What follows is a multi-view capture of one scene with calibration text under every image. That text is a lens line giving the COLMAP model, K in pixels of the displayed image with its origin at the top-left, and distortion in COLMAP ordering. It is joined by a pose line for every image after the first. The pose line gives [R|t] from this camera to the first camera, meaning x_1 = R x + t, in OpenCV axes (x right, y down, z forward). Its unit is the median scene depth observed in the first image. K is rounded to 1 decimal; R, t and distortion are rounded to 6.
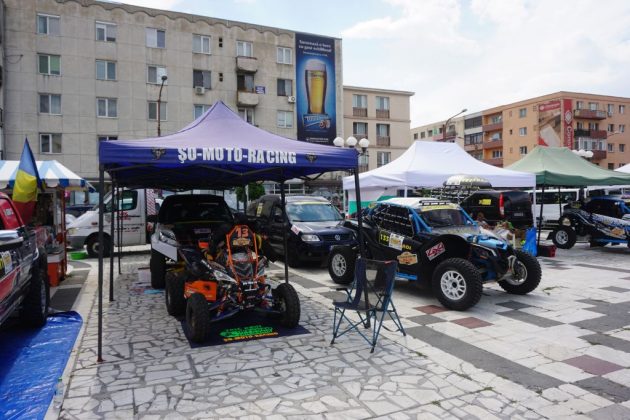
lens RADIAL K [[453.5, 0, 315.0], [0, 453.5, 210.0], [0, 0, 1]] dist [-0.048470, 0.041177]
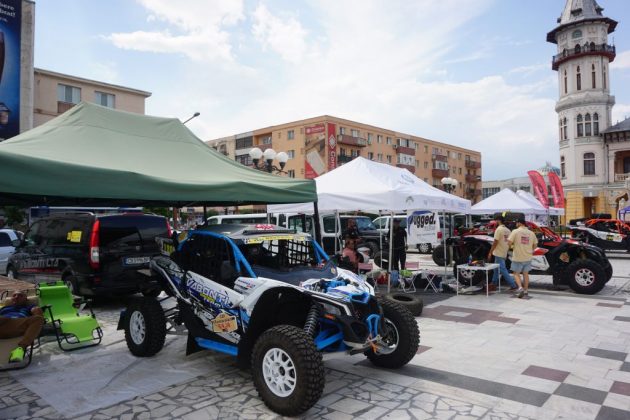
lens RADIAL K [[453.5, 0, 315.0], [0, 453.5, 210.0], [0, 0, 1]] dist [-0.048470, 0.041177]
pose [[0.908027, 0.015943, 0.418608, 0.119270], [0.007478, 0.998499, -0.054250, -0.005162], [-0.418845, 0.052390, 0.906545, 0.125869]]
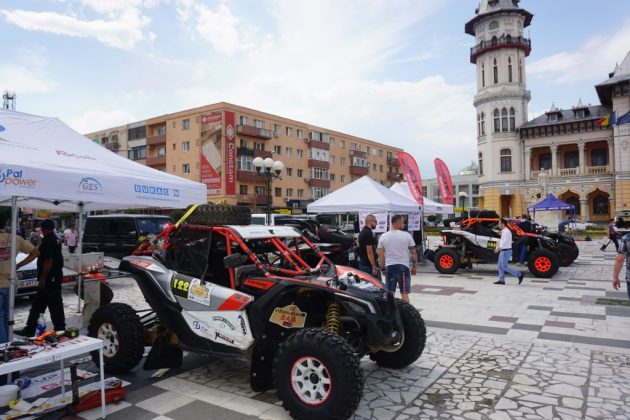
lens RADIAL K [[450.5, 0, 315.0], [0, 450.5, 210.0], [0, 0, 1]] dist [-0.019302, 0.005054]
pose [[0.848057, 0.014042, 0.529719, 0.243878], [0.016506, 0.998464, -0.052893, -0.007974], [-0.529648, 0.053600, 0.846522, 0.181514]]
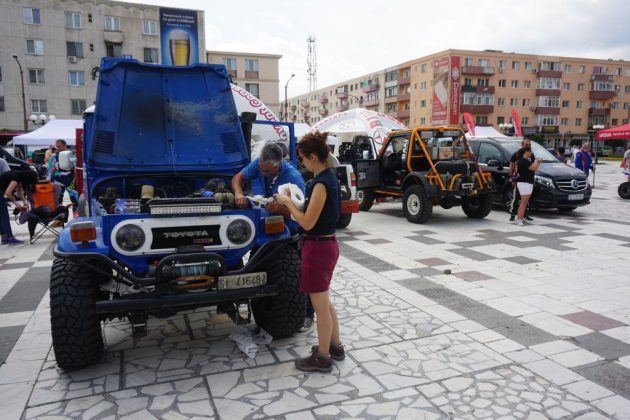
lens RADIAL K [[483.3, 0, 318.4], [0, 483.3, 199.4], [0, 0, 1]] dist [-0.015120, 0.011603]
pose [[0.999440, 0.011374, -0.031465, 0.275204], [-0.008684, 0.996400, 0.084326, -0.000978], [0.032311, -0.084005, 0.995941, -0.188880]]
